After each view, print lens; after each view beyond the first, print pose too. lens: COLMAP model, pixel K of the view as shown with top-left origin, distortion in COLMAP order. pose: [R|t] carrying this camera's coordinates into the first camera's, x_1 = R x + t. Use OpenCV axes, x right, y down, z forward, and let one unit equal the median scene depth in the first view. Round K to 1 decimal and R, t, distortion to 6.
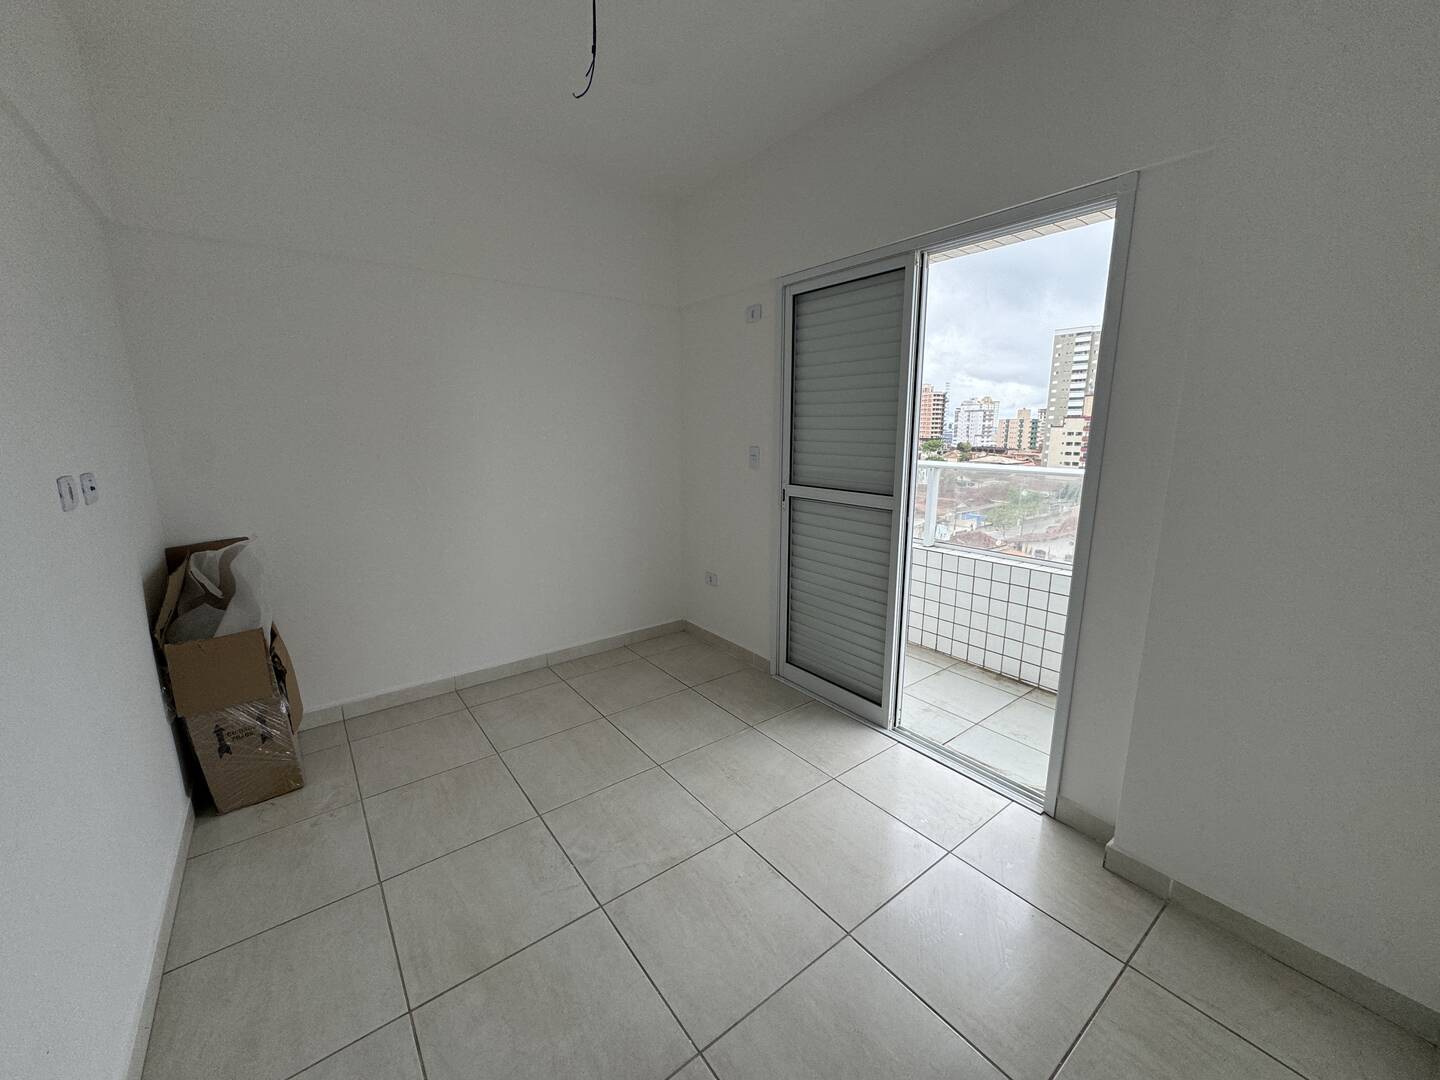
lens RADIAL K [[570.0, 0, 717.3], [0, 570.0, 540.5], [0, 0, 1]] dist [-0.002484, 0.000077]
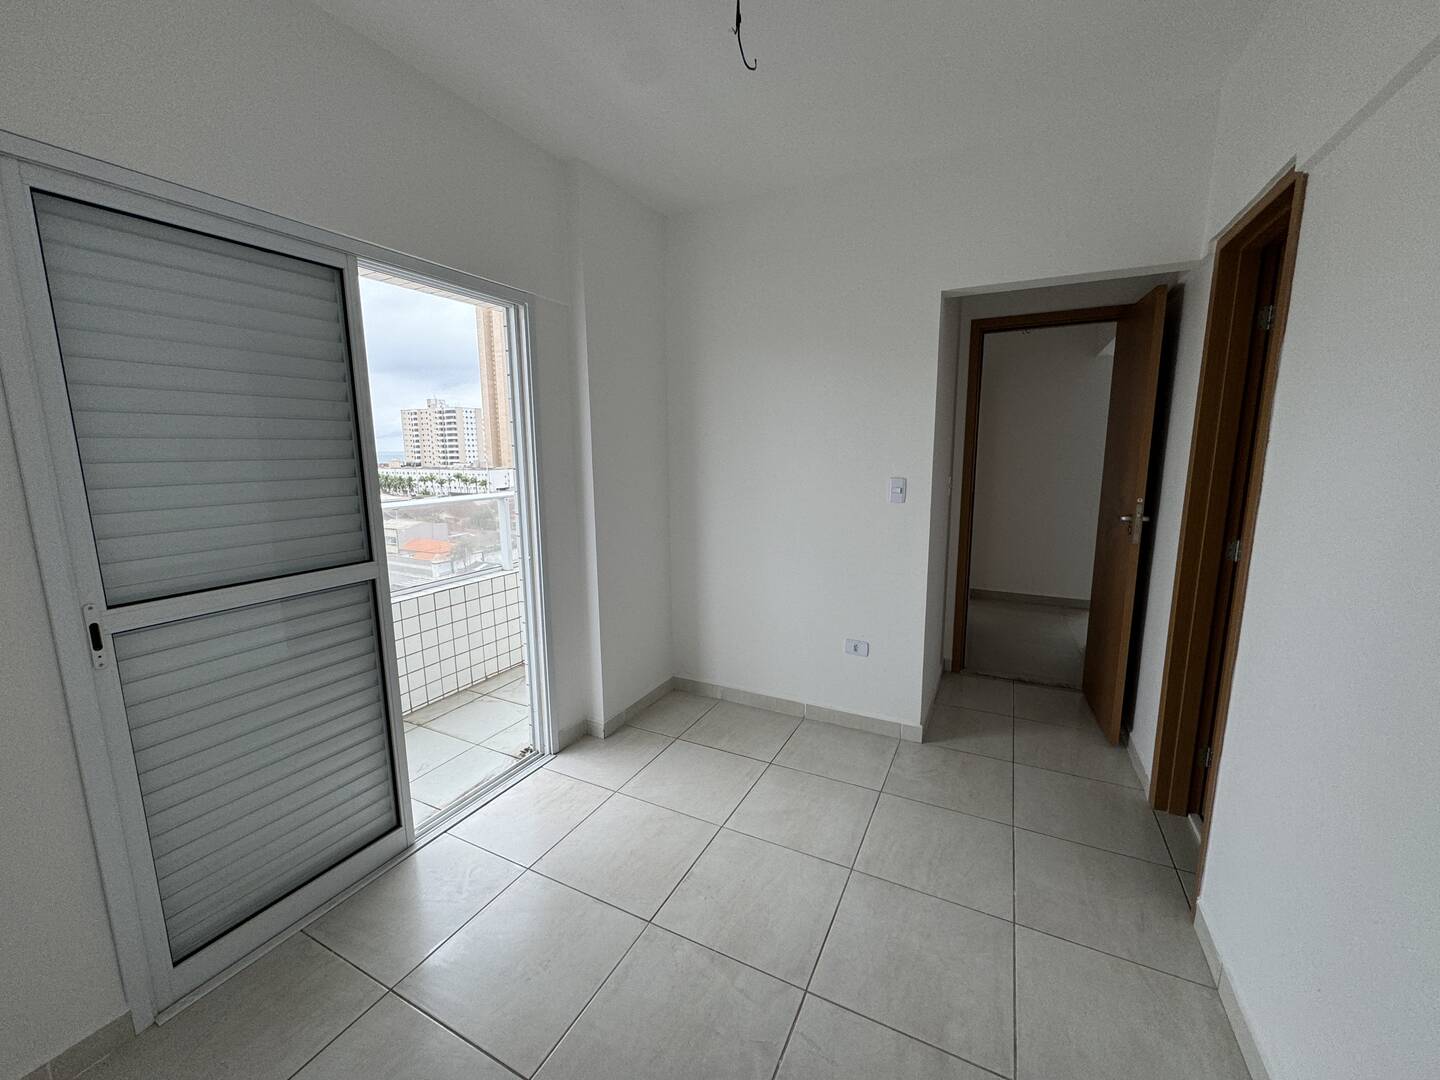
lens RADIAL K [[570.0, 0, 720.0], [0, 570.0, 541.6], [0, 0, 1]] dist [-0.002484, 0.000077]
pose [[-0.444780, -0.140055, 0.884622, -0.603300], [0.188017, 0.951089, 0.245111, -0.210022], [-0.875683, 0.275345, -0.396693, 0.910089]]
